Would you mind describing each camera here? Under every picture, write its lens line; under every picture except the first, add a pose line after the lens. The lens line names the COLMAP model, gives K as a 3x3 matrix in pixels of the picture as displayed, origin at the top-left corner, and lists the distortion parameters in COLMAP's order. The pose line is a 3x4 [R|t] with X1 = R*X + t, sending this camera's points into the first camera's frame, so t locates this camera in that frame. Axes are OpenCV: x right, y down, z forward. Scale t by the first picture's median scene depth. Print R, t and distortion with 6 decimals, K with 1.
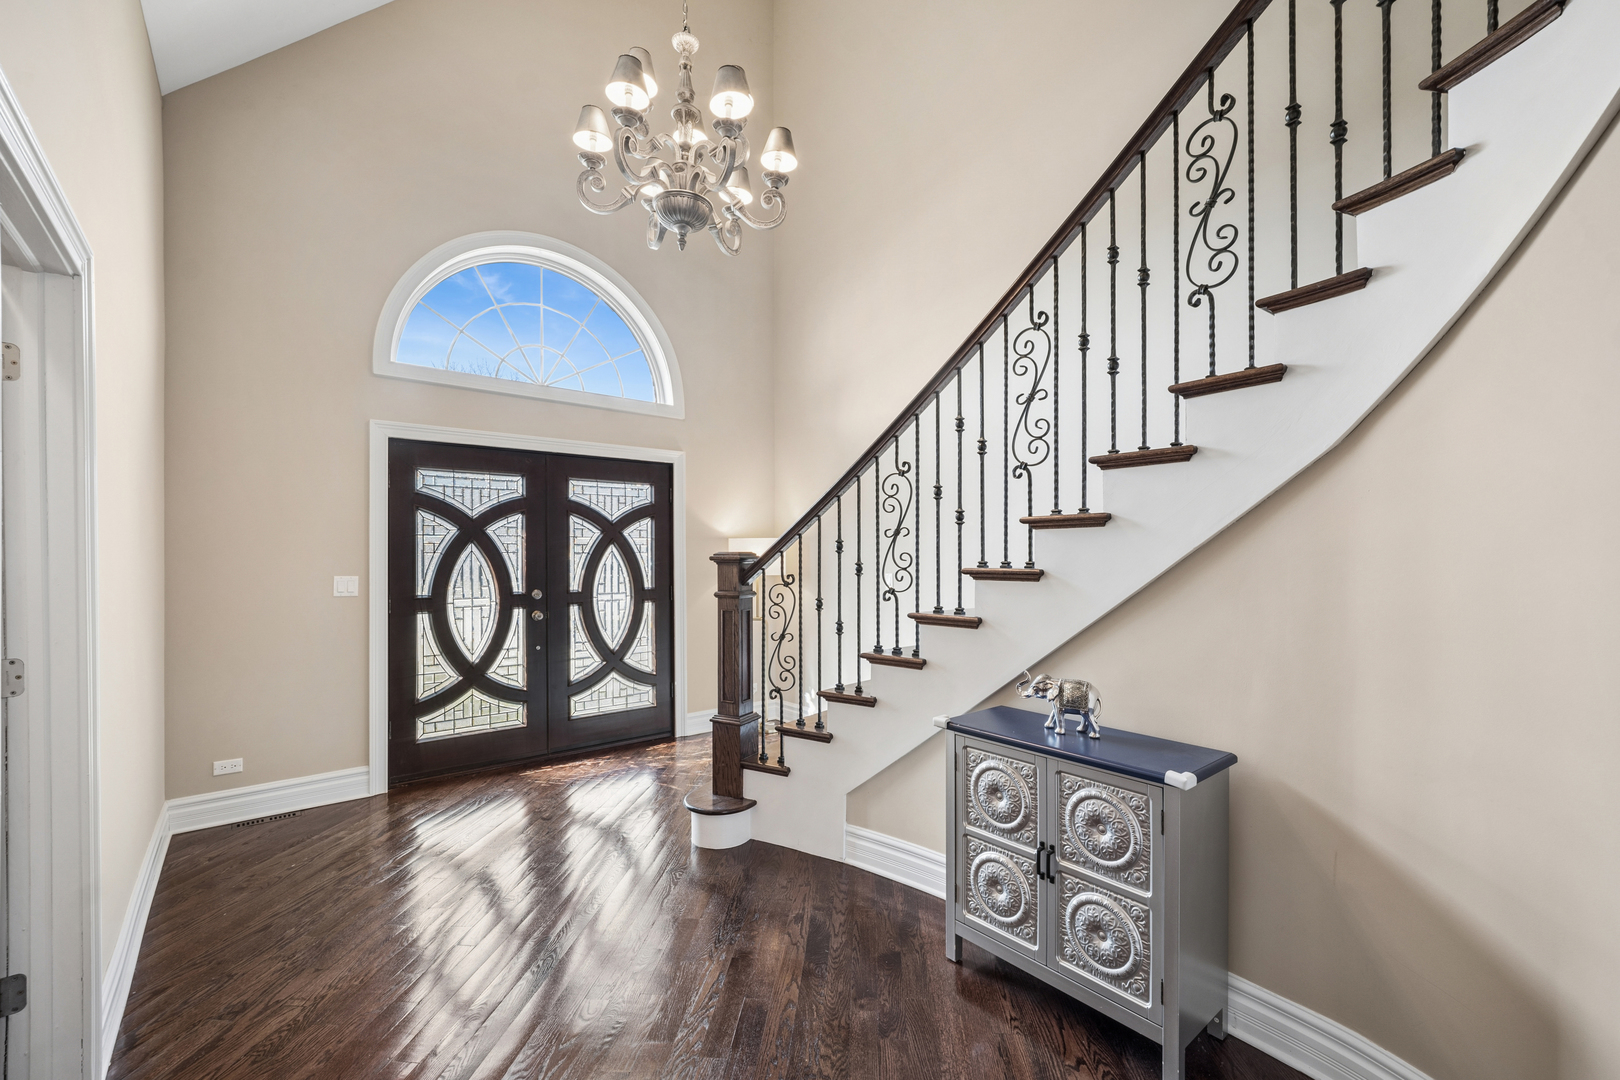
lens RADIAL K [[687.3, 0, 804.2], [0, 687.3, 567.0], [0, 0, 1]] dist [0.002248, 0.000216]
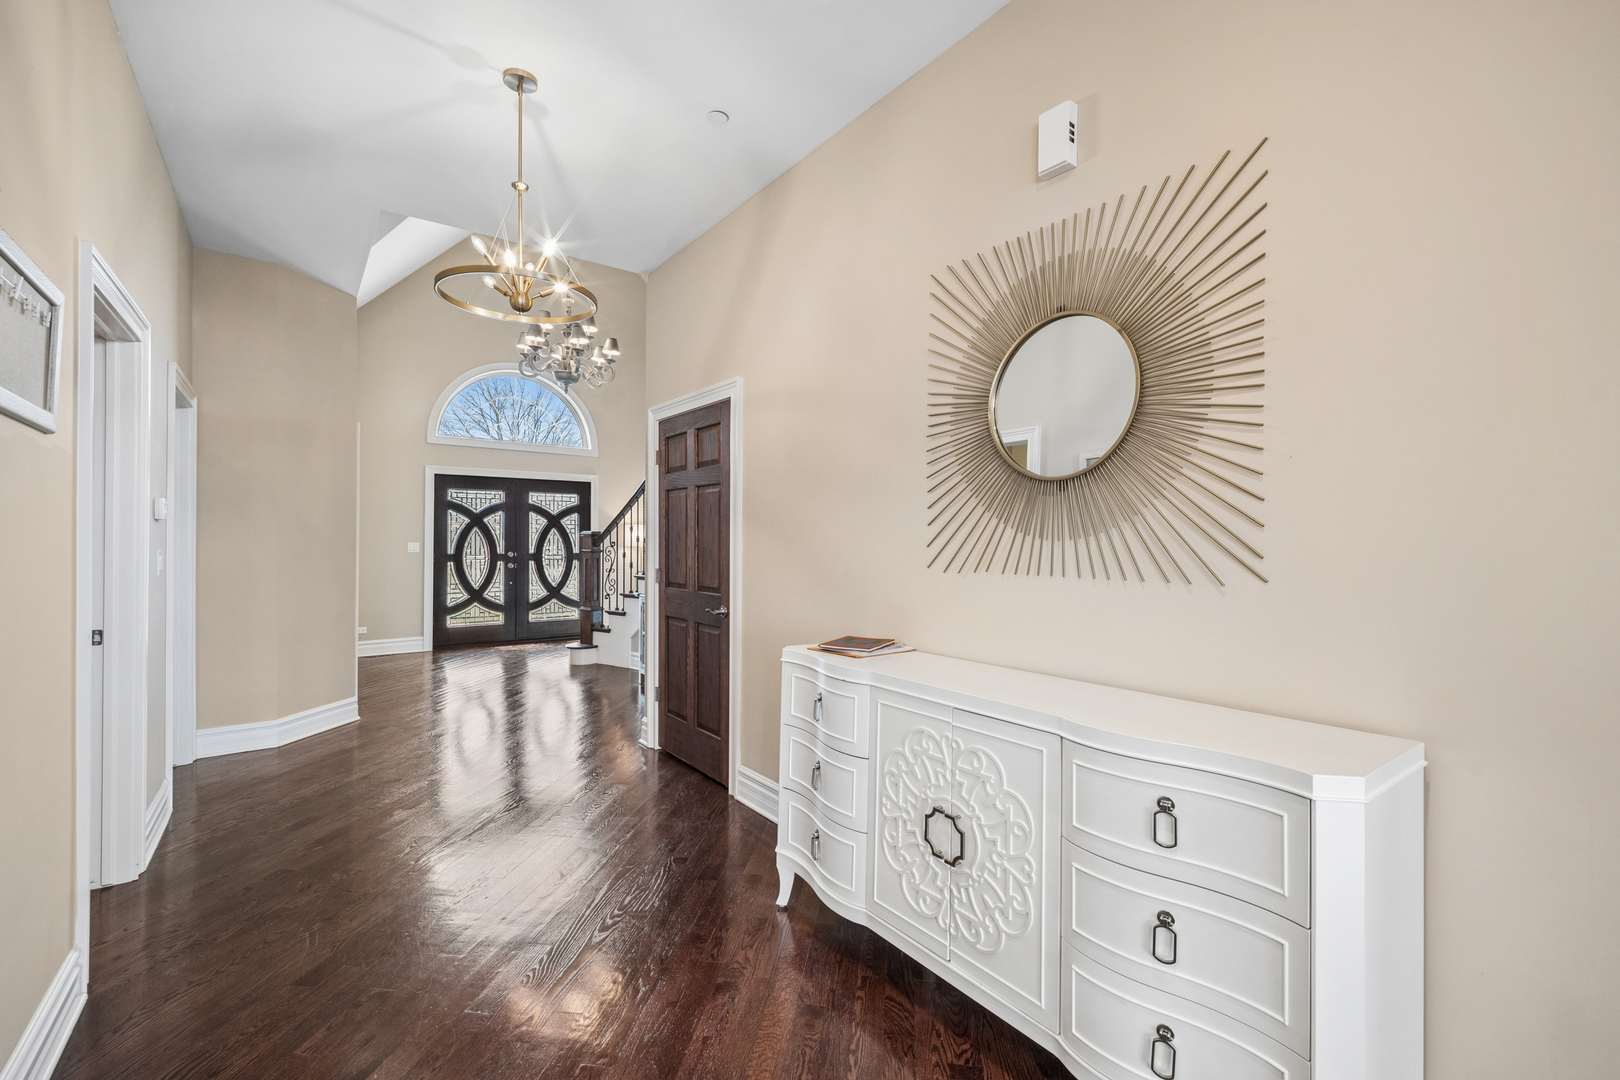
lens RADIAL K [[677.2, 0, 810.1], [0, 677.2, 547.3], [0, 0, 1]] dist [-0.017035, -0.000082]
pose [[0.999620, 0.005011, -0.027109, 0.490742], [-0.005195, 0.999964, -0.006724, 0.029899], [0.027075, 0.006863, 0.999610, -0.838608]]
